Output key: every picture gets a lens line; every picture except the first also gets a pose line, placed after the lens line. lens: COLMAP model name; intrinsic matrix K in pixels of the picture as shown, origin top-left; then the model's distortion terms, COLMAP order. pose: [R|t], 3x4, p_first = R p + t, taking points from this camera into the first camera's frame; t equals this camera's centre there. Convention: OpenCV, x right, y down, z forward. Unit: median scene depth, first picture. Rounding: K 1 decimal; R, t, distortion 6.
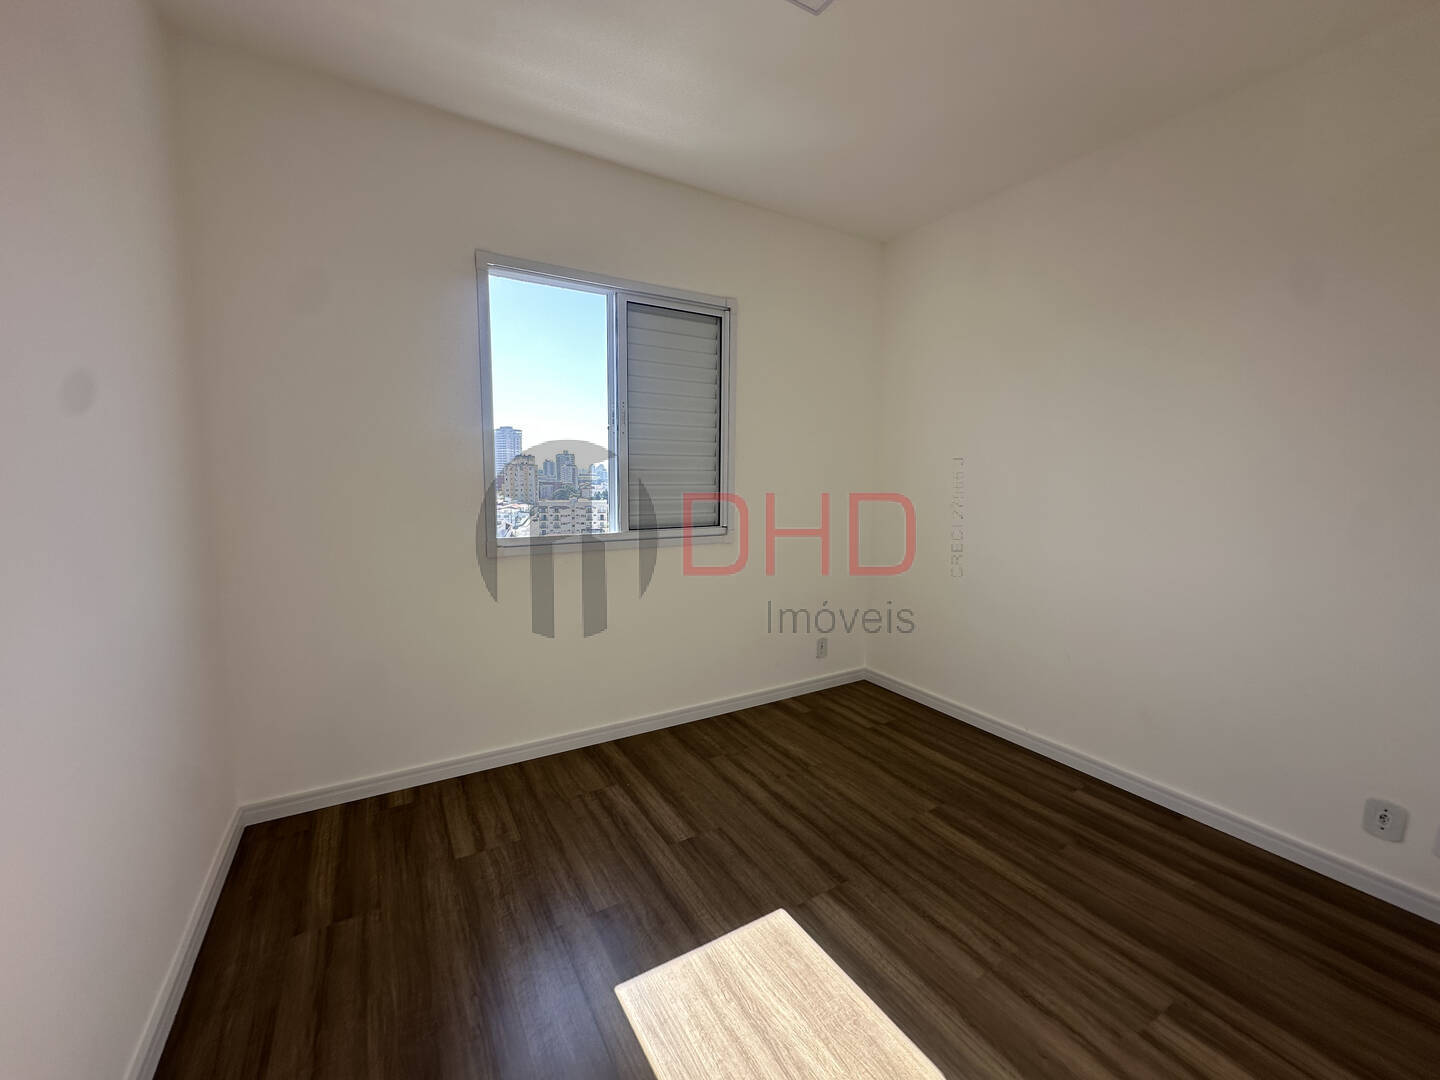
lens RADIAL K [[570.4, 0, 699.6], [0, 570.4, 544.5], [0, 0, 1]] dist [-0.007763, 0.000977]
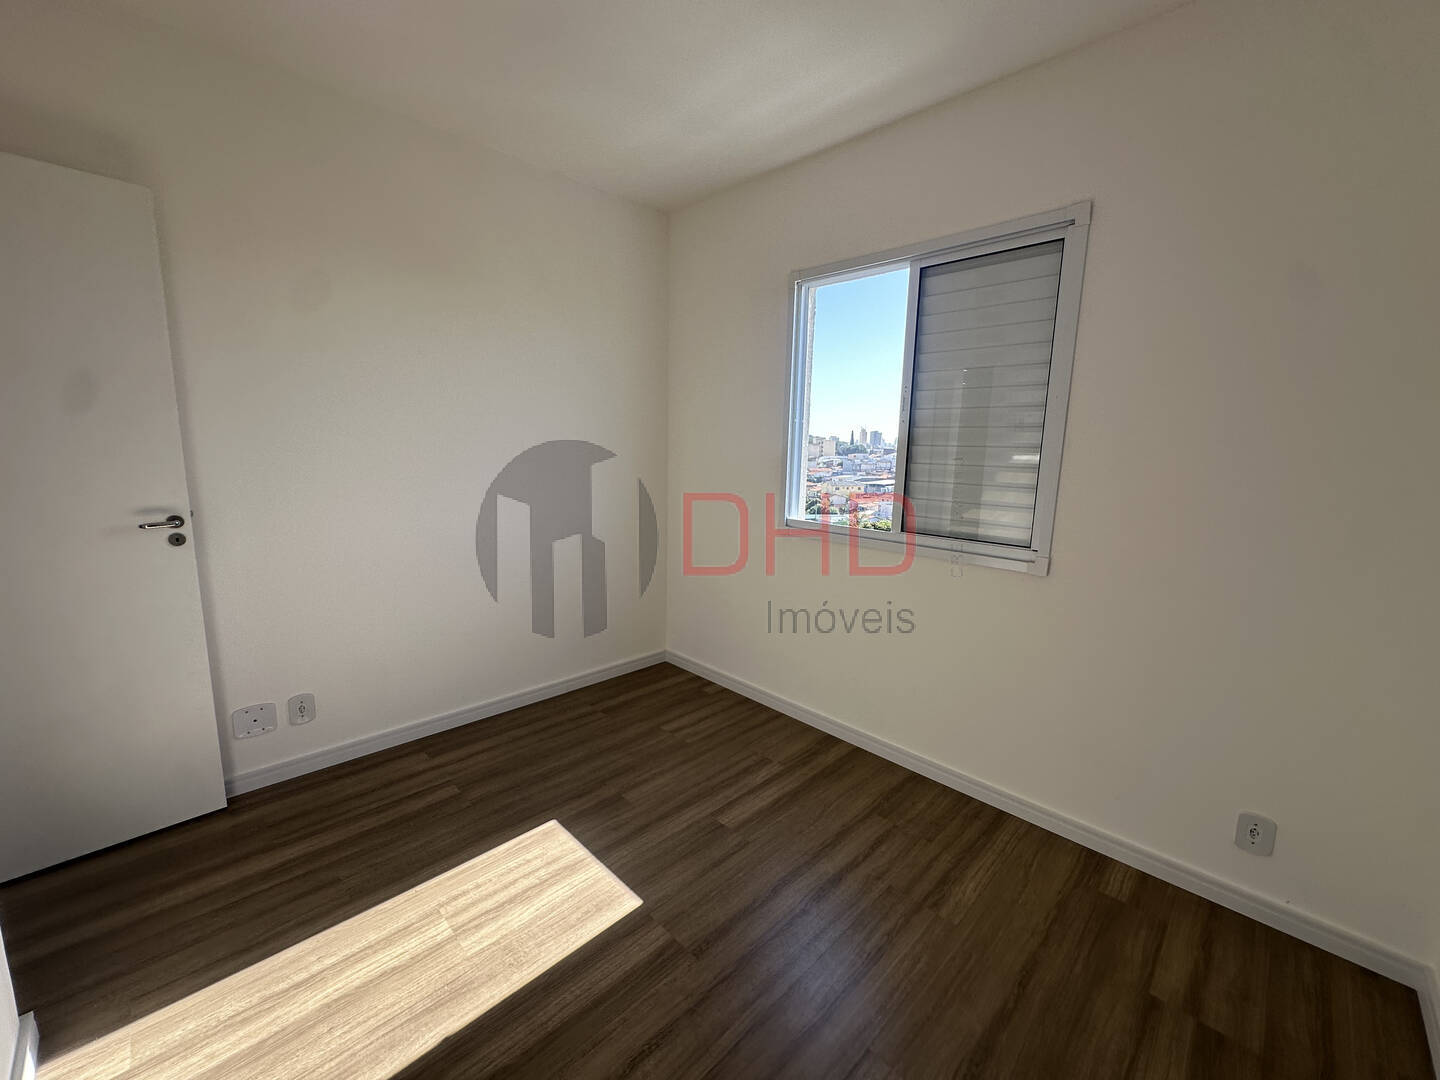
lens RADIAL K [[570.4, 0, 734.8], [0, 570.4, 538.3], [0, 0, 1]] dist [-0.007763, 0.000977]
pose [[0.265943, 0.148833, -0.952430, 0.696187], [-0.144723, 0.982976, 0.113196, -0.080893], [0.953063, 0.107734, 0.282955, 0.538691]]
